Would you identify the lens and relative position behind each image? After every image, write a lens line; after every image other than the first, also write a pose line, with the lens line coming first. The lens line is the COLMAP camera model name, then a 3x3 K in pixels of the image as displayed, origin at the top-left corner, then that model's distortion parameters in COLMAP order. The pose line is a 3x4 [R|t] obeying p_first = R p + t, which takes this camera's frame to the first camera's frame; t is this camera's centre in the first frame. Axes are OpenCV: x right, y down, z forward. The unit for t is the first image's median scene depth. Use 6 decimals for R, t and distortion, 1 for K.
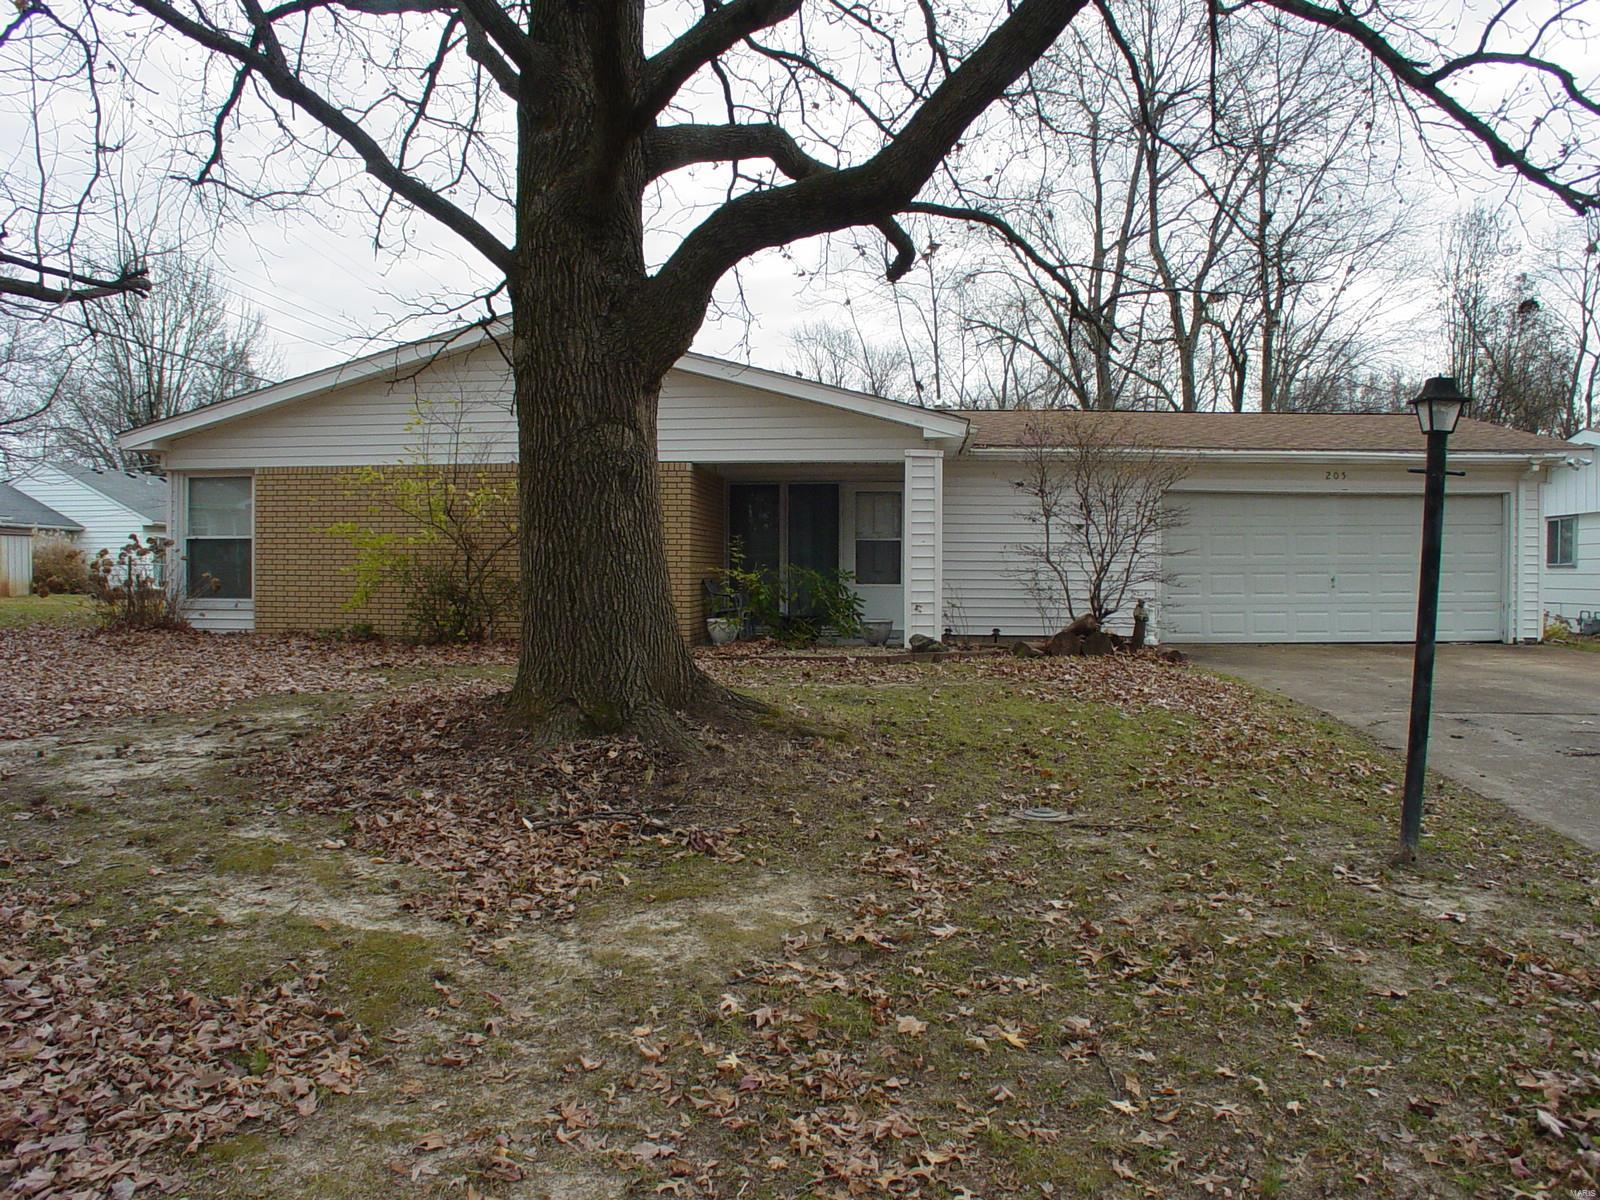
lens RADIAL K [[1163.3, 0, 801.8], [0, 1163.3, 610.1], [0, 0, 1]] dist [-0.121801, 0.014562]
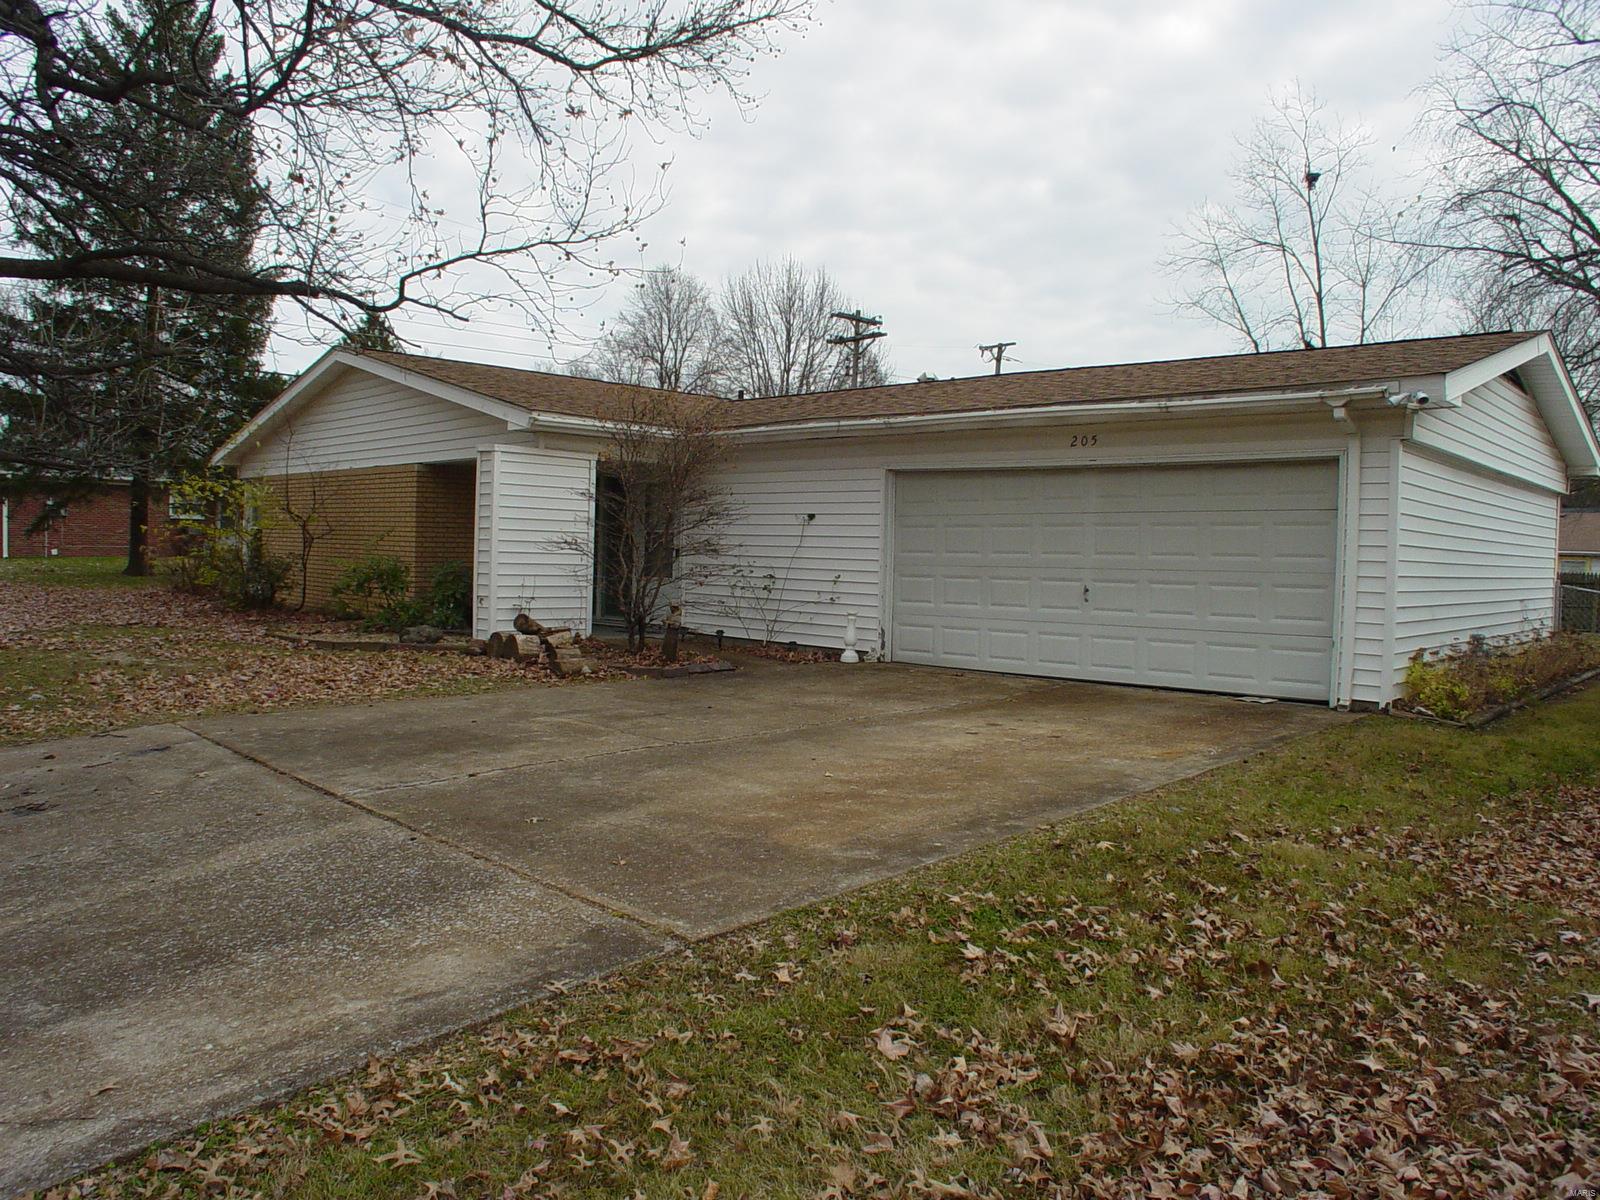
lens RADIAL K [[1163.3, 0, 794.1], [0, 1163.3, 606.6], [0, 0, 1]] dist [-0.121801, 0.014562]
pose [[0.792836, 0.040665, -0.608076, 0.809940], [-0.035098, 0.999162, 0.021057, -0.027079], [0.608423, 0.004648, 0.793599, 0.341414]]
